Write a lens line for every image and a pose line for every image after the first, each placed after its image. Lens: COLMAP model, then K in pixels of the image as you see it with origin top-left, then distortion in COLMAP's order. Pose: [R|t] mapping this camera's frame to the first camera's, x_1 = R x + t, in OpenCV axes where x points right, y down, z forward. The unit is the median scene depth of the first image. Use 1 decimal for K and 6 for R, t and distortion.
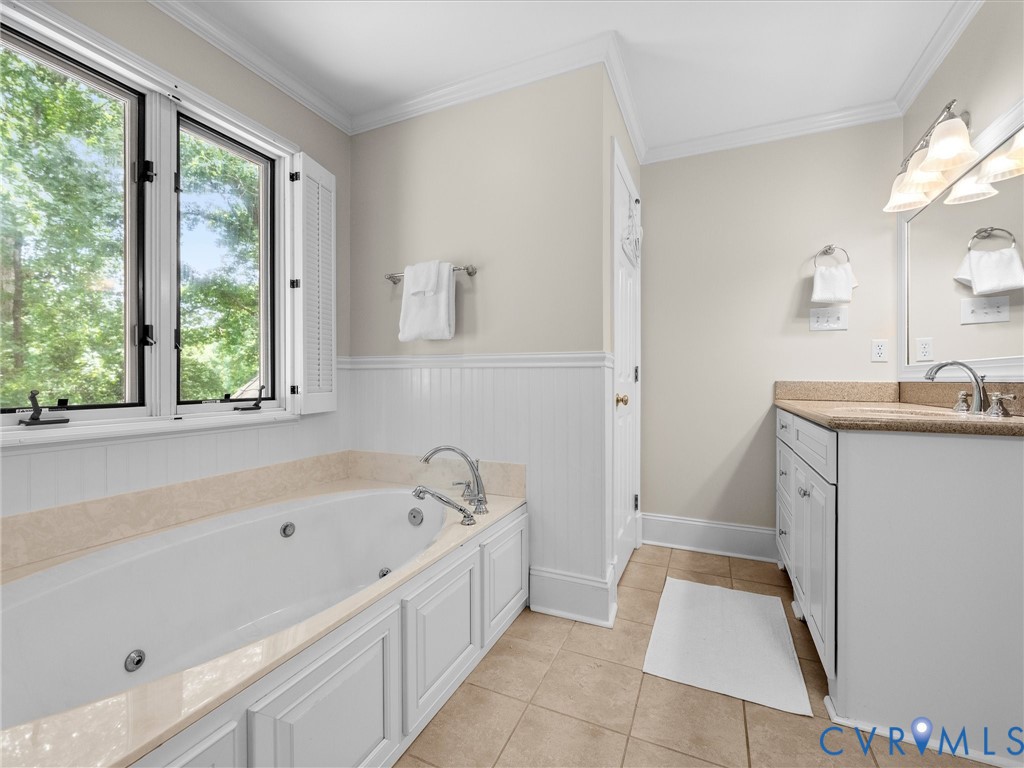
lens RADIAL K [[434.0, 0, 513.6], [0, 434.0, 378.7], [0, 0, 1]] dist [0.005089, -0.000219]
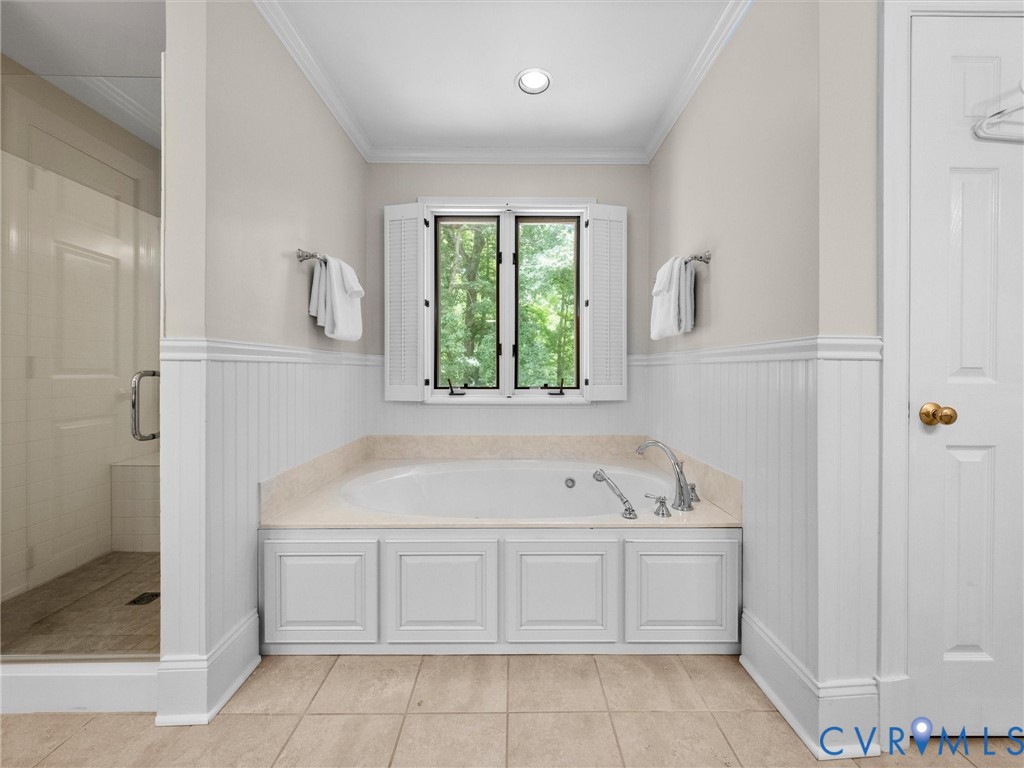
lens RADIAL K [[384.9, 0, 518.9], [0, 384.9, 369.6], [0, 0, 1]] dist [-0.000011, -0.000059]
pose [[0.433254, -0.002890, -0.901267, 0.578366], [0.000006, 0.999995, -0.003204, -0.010891], [0.901272, 0.001383, 0.433252, 0.357017]]
